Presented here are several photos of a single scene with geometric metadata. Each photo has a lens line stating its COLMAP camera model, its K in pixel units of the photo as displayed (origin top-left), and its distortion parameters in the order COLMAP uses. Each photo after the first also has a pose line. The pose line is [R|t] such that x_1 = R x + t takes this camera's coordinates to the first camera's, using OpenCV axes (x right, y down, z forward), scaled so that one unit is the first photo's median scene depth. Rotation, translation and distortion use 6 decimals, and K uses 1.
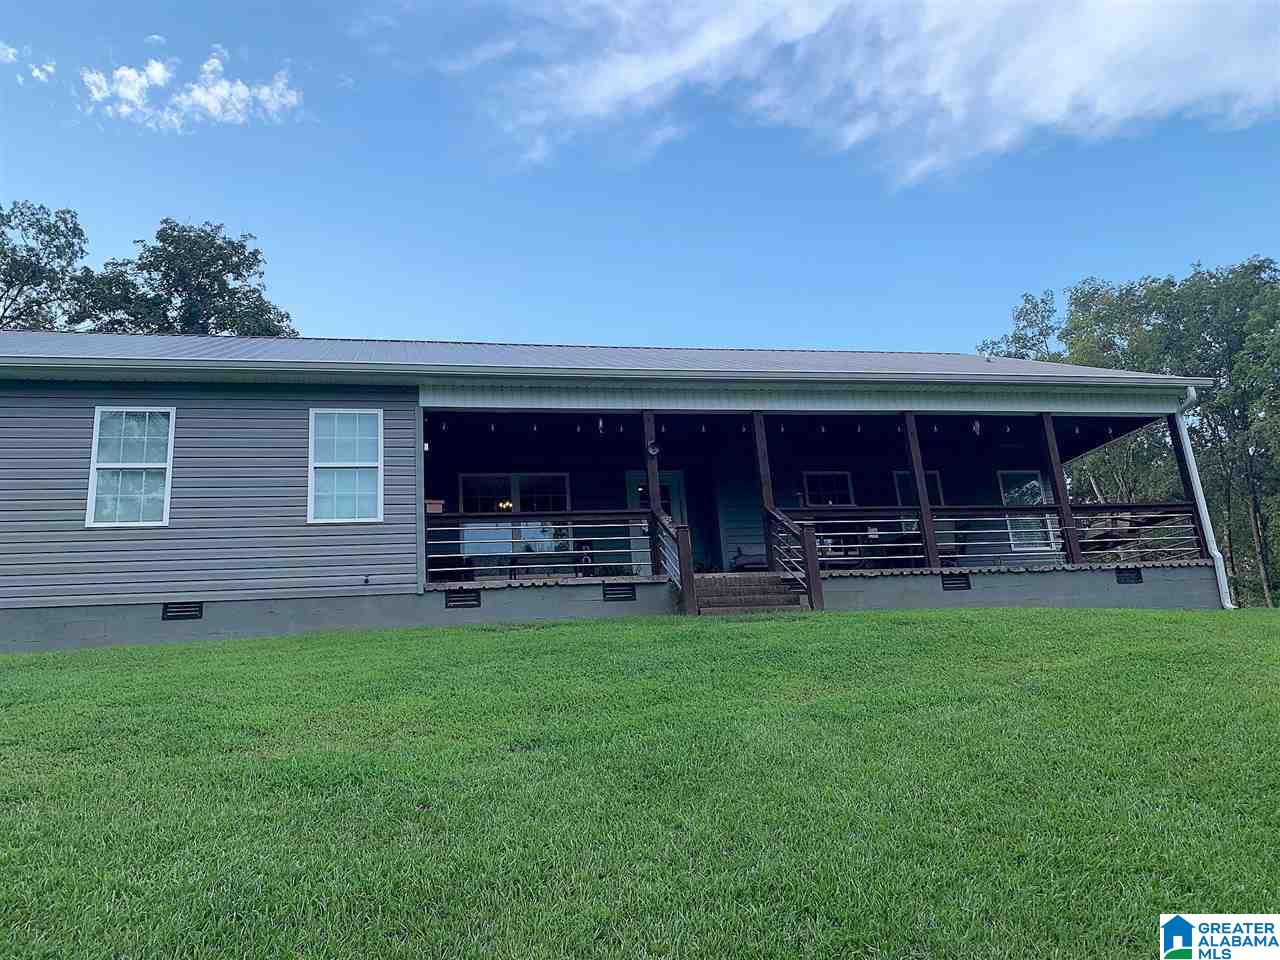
lens RADIAL K [[936.4, 0, 639.0], [0, 936.4, 514.8], [0, 0, 1]] dist [0.001379, -0.001894]
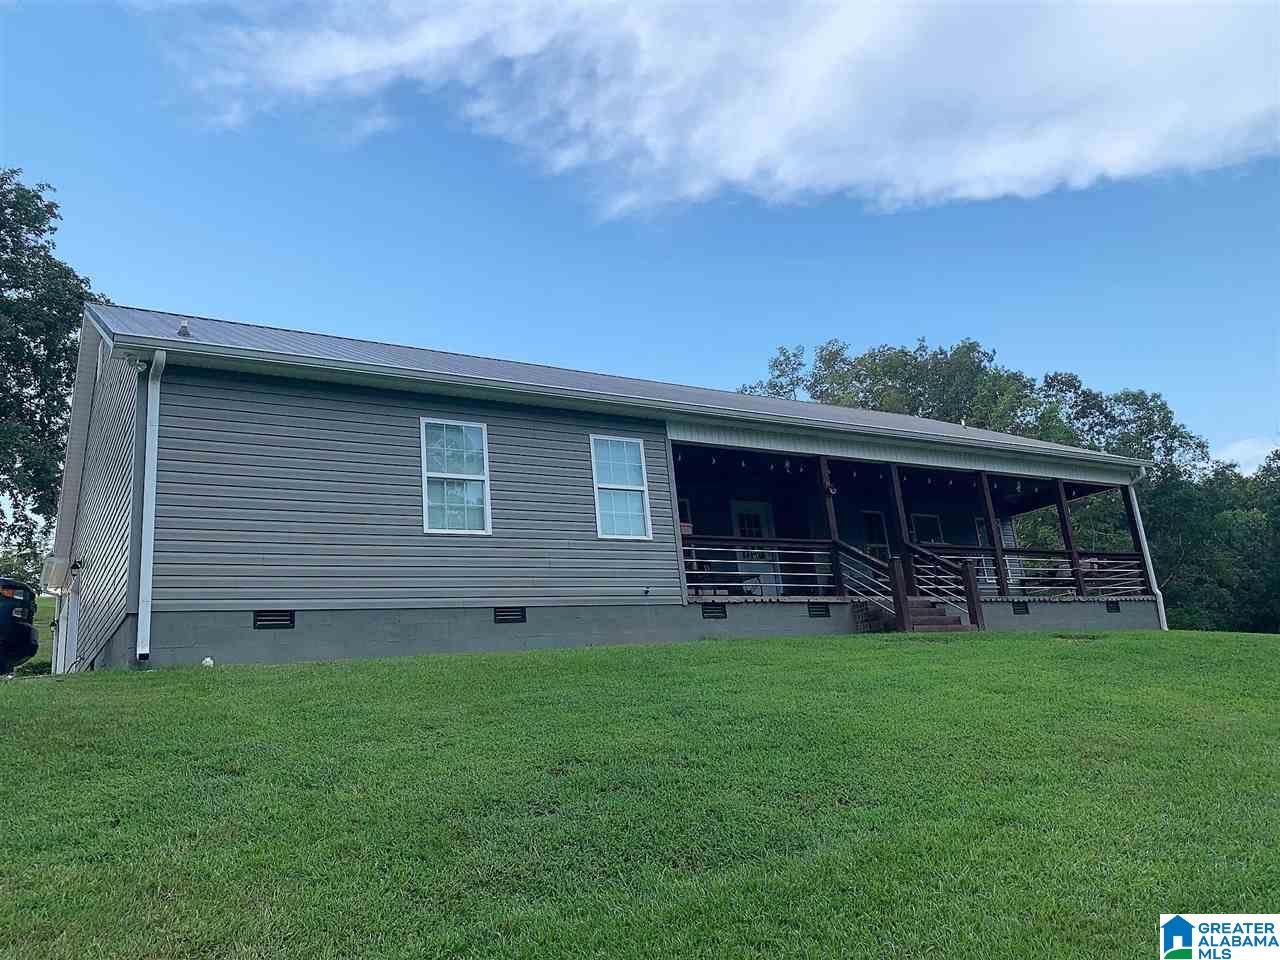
lens RADIAL K [[974.8, 0, 640.0], [0, 974.8, 480.0], [0, 0, 1]] dist [0.011204, 0.001388]
pose [[0.941063, 0.070084, 0.330890, -0.111060], [-0.051892, 0.996631, -0.063510, 0.001736], [-0.334227, 0.042596, 0.941530, -0.016649]]
